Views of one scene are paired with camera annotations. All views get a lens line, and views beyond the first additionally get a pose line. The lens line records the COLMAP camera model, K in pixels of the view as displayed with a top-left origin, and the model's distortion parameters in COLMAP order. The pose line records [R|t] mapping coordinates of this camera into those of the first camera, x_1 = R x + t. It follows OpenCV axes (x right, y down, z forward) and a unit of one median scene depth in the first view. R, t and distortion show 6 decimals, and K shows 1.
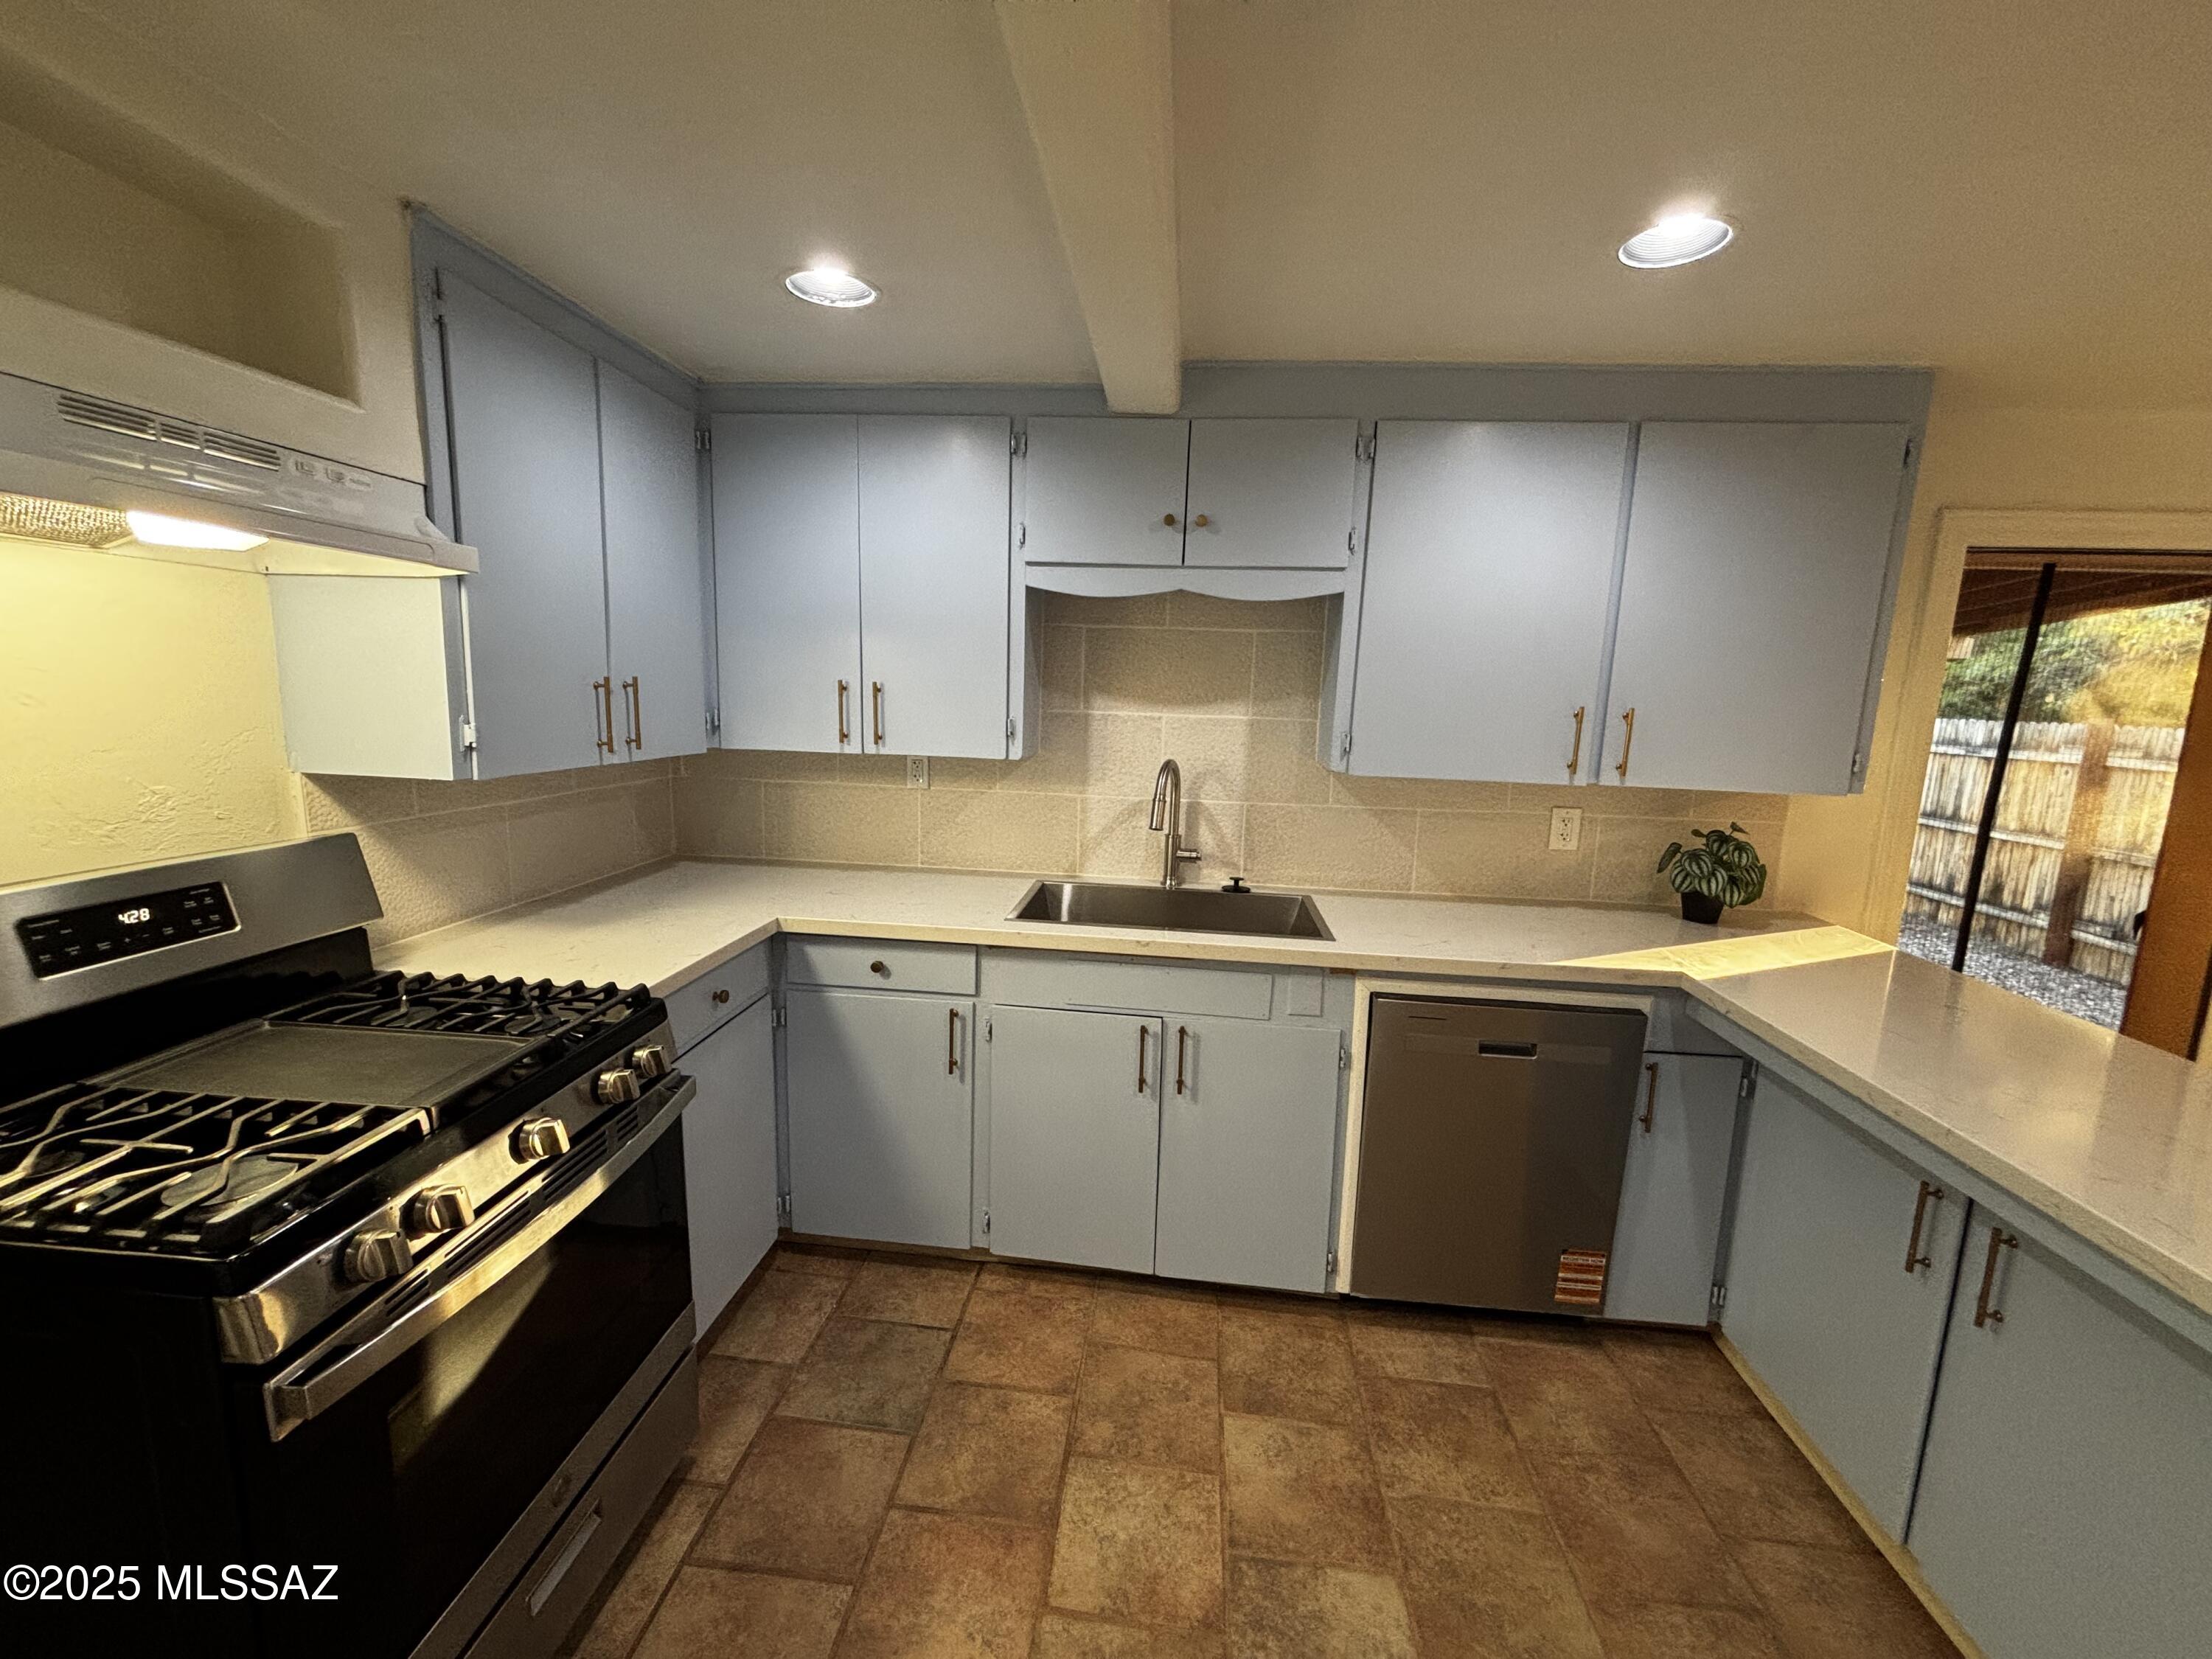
lens RADIAL K [[894.8, 0, 1101.8], [0, 894.8, 827.0], [0, 0, 1]] dist [0.005124, -0.000282]
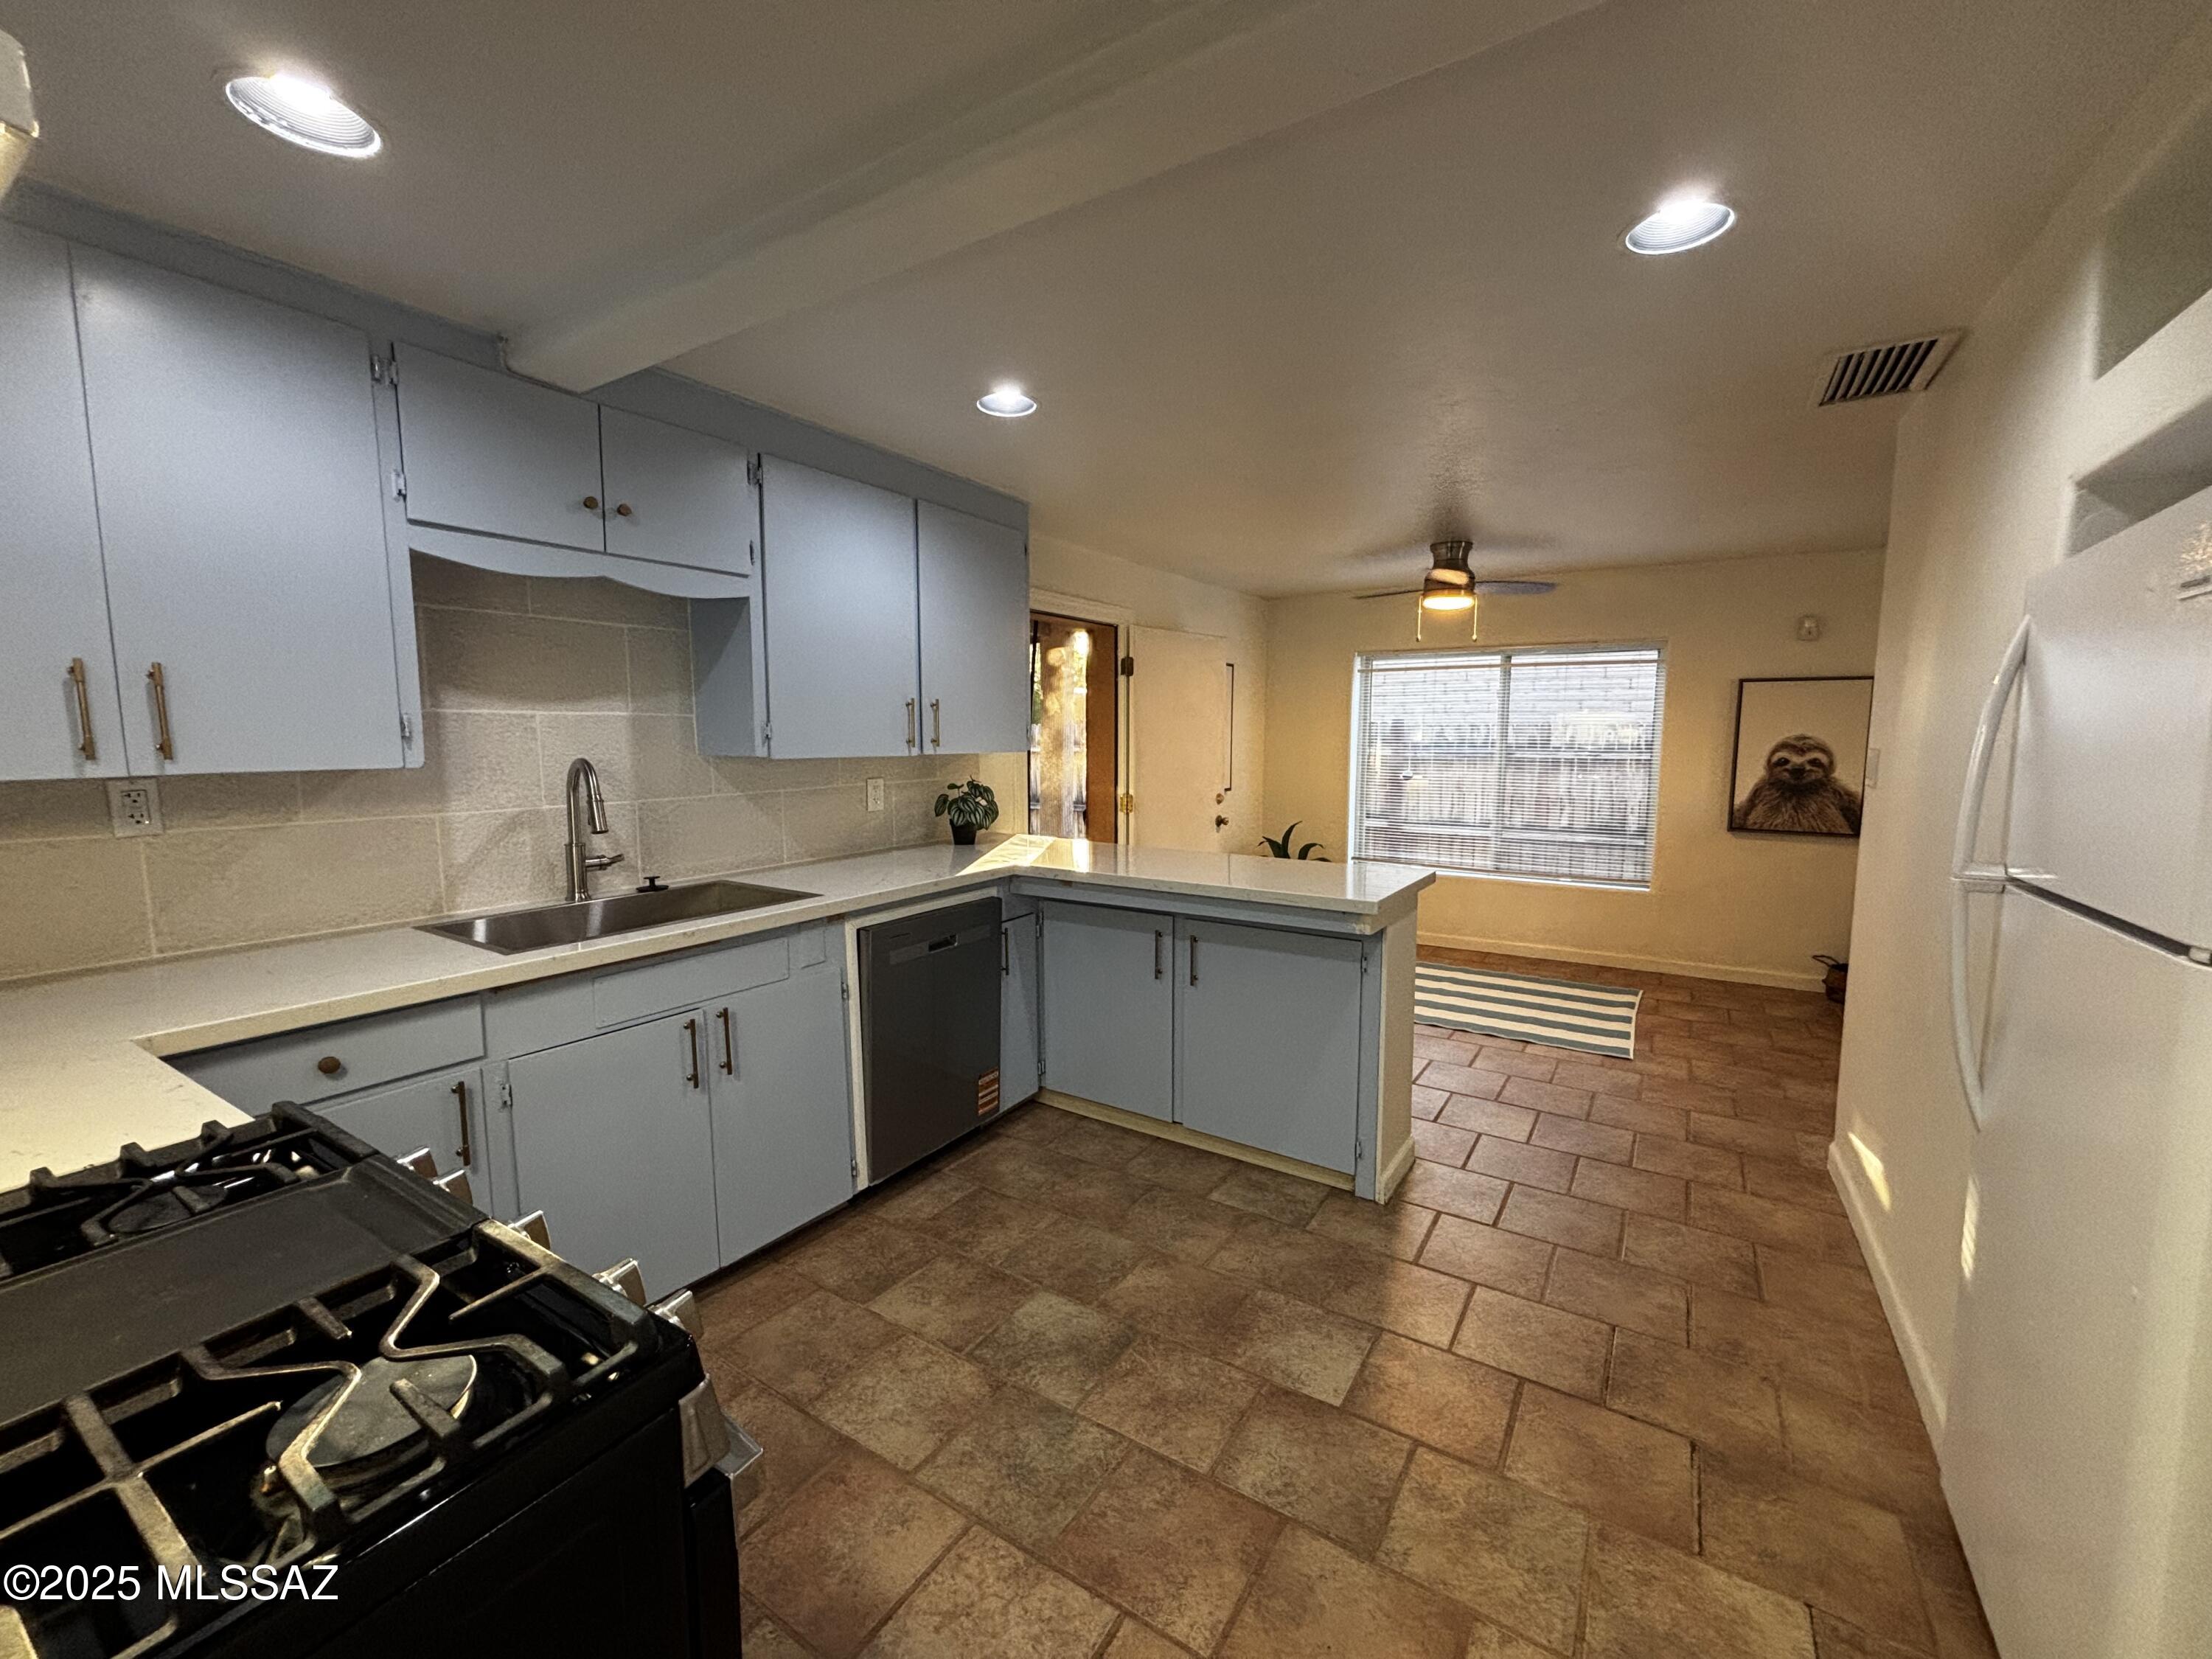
lens RADIAL K [[894.8, 0, 1104.9], [0, 894.8, 827.4], [0, 0, 1]] dist [0.005124, -0.000282]
pose [[0.457767, -0.128515, 0.879735, -0.561641], [0.154624, 0.985926, 0.063570, 0.021297], [-0.875523, 0.106928, 0.471196, 0.110433]]
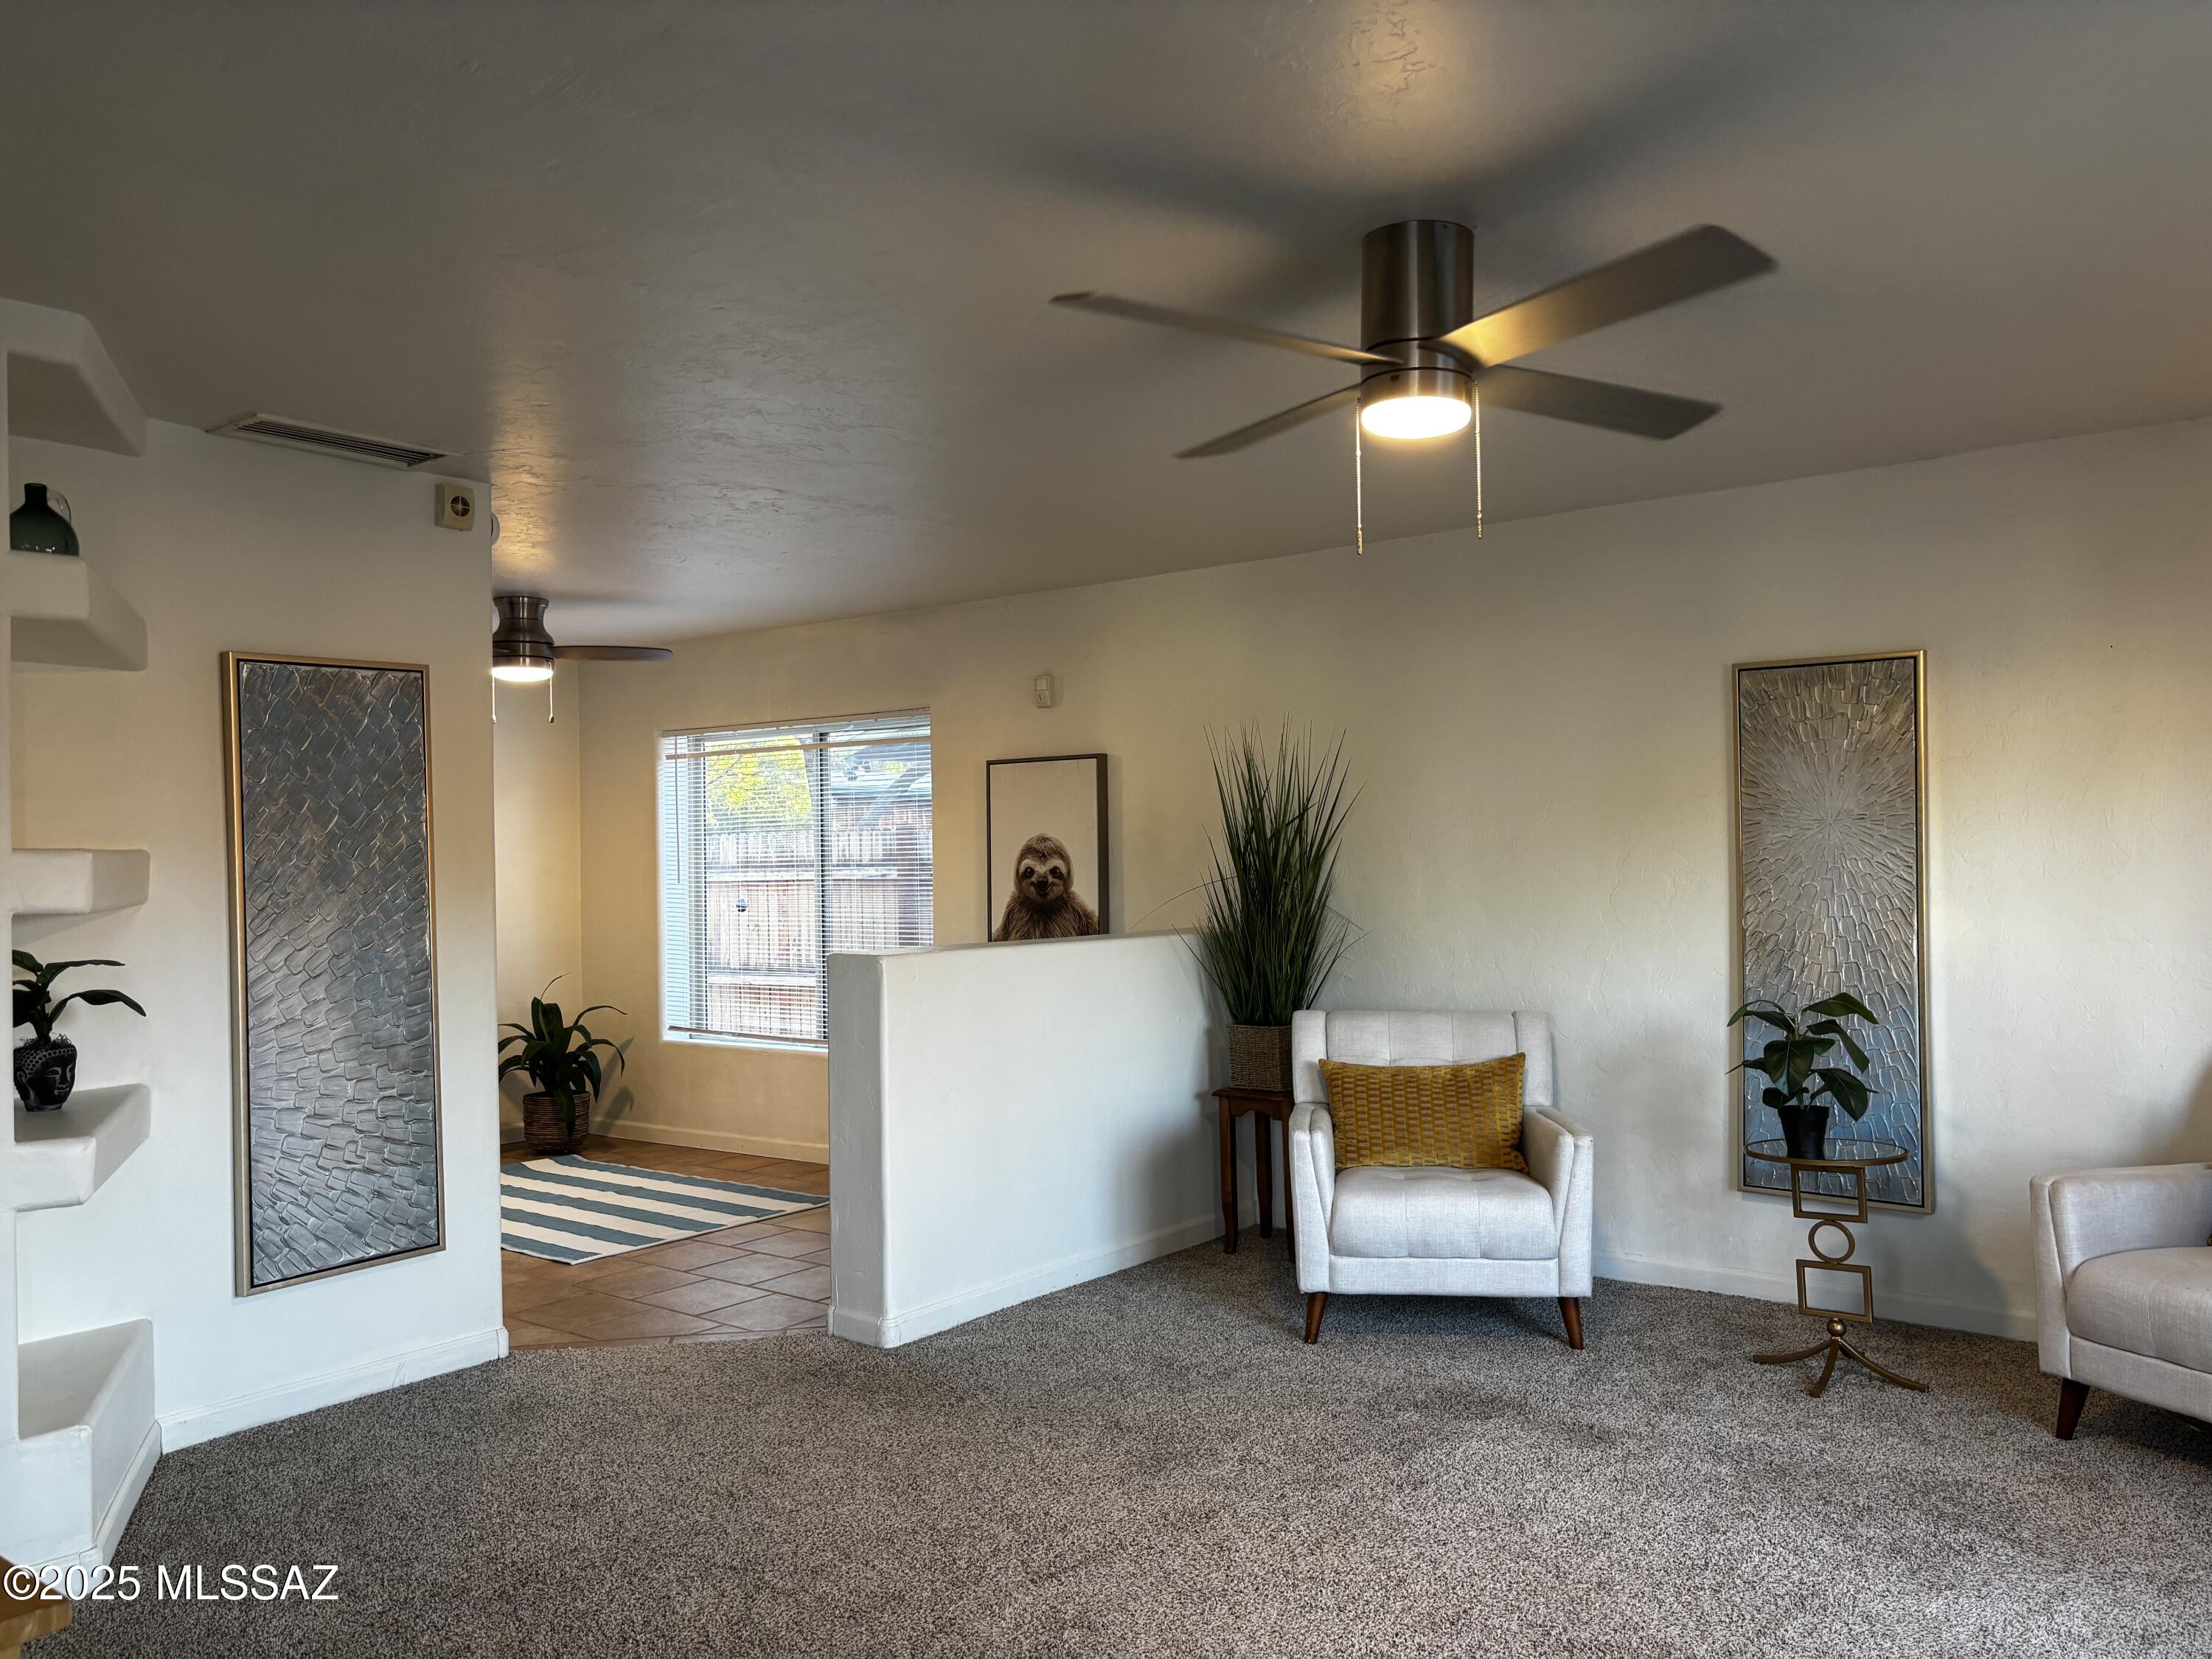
lens RADIAL K [[1709.1, 0, 1116.3], [0, 1709.1, 826.1], [0, 0, 1]] dist [0.055839, 0.000620]
pose [[0.540679, -0.034041, 0.840540, -0.319793], [0.172536, 0.982427, -0.071197, 0.413405], [-0.823345, 0.183518, 0.537051, -2.053981]]
